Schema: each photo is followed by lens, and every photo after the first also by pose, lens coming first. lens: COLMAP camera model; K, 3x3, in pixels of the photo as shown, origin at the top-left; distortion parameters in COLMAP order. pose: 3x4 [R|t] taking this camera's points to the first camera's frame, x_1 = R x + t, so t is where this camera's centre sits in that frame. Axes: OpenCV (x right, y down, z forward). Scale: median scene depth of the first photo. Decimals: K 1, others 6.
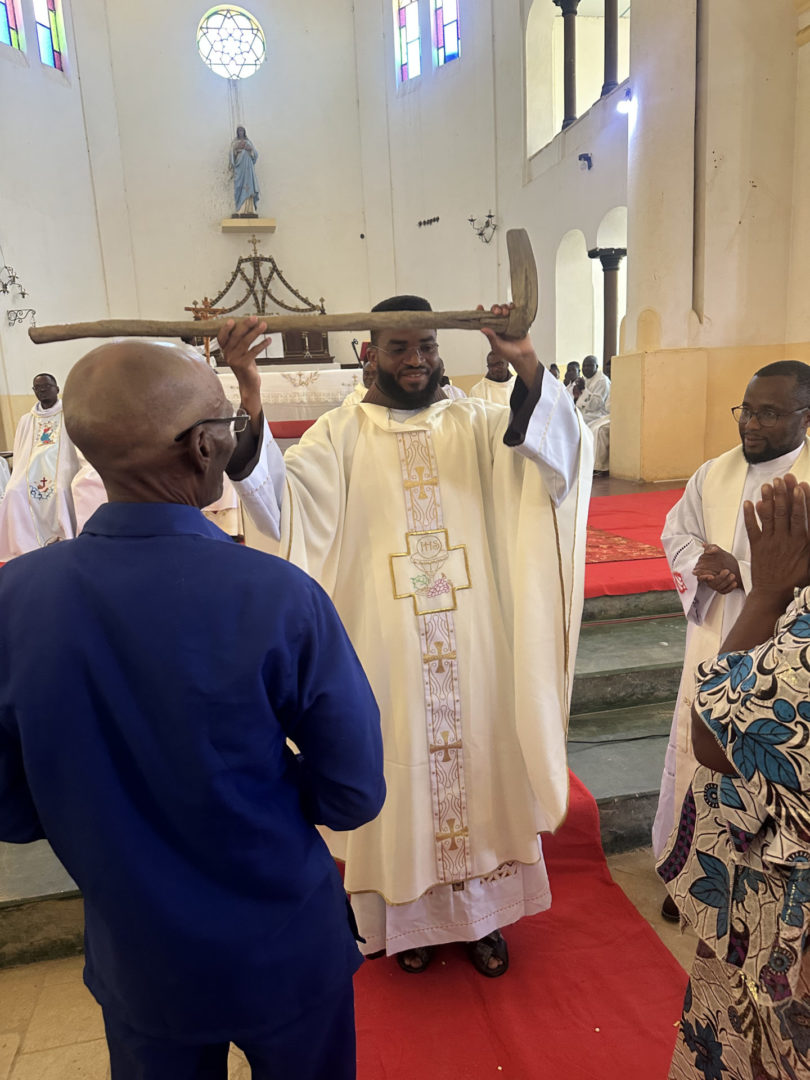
lens RADIAL K [[773.9, 0, 408.1], [0, 773.9, 550.6], [0, 0, 1]] dist [0.014081, -0.024818]
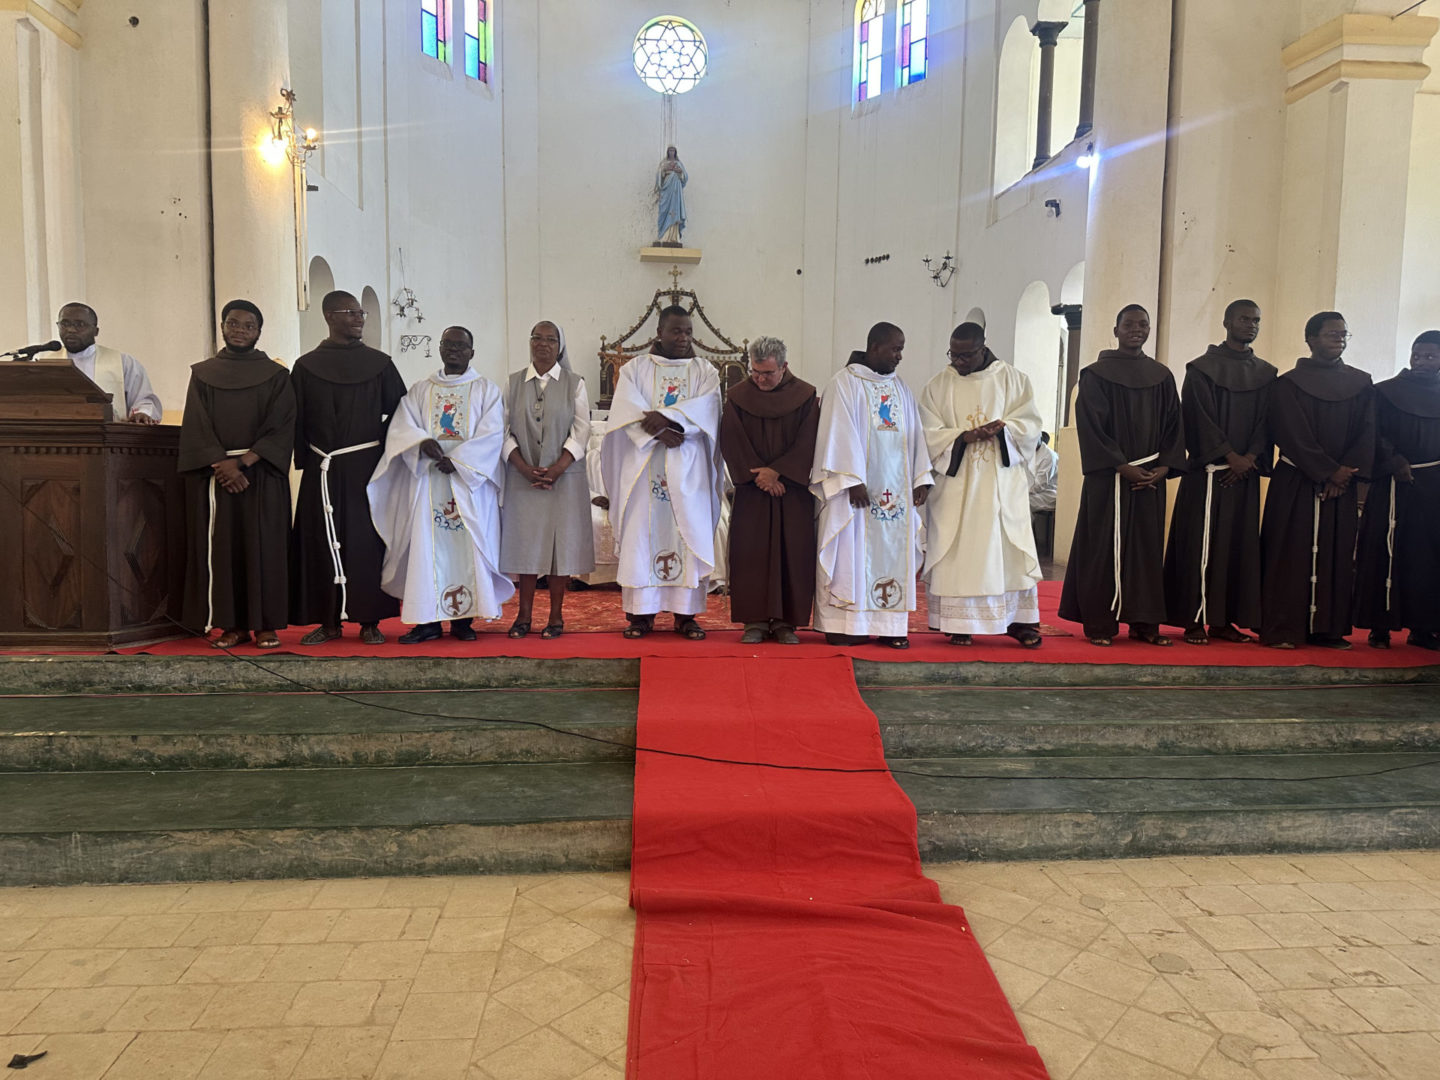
lens RADIAL K [[1005.8, 0, 724.1], [0, 1005.8, 568.2], [0, 0, 1]] dist [0.048737, -0.100956]
pose [[0.989756, 0.078338, -0.119359, 0.019302], [-0.088133, 0.992962, -0.079112, 0.019231], [0.112322, 0.088821, 0.989694, -0.097436]]
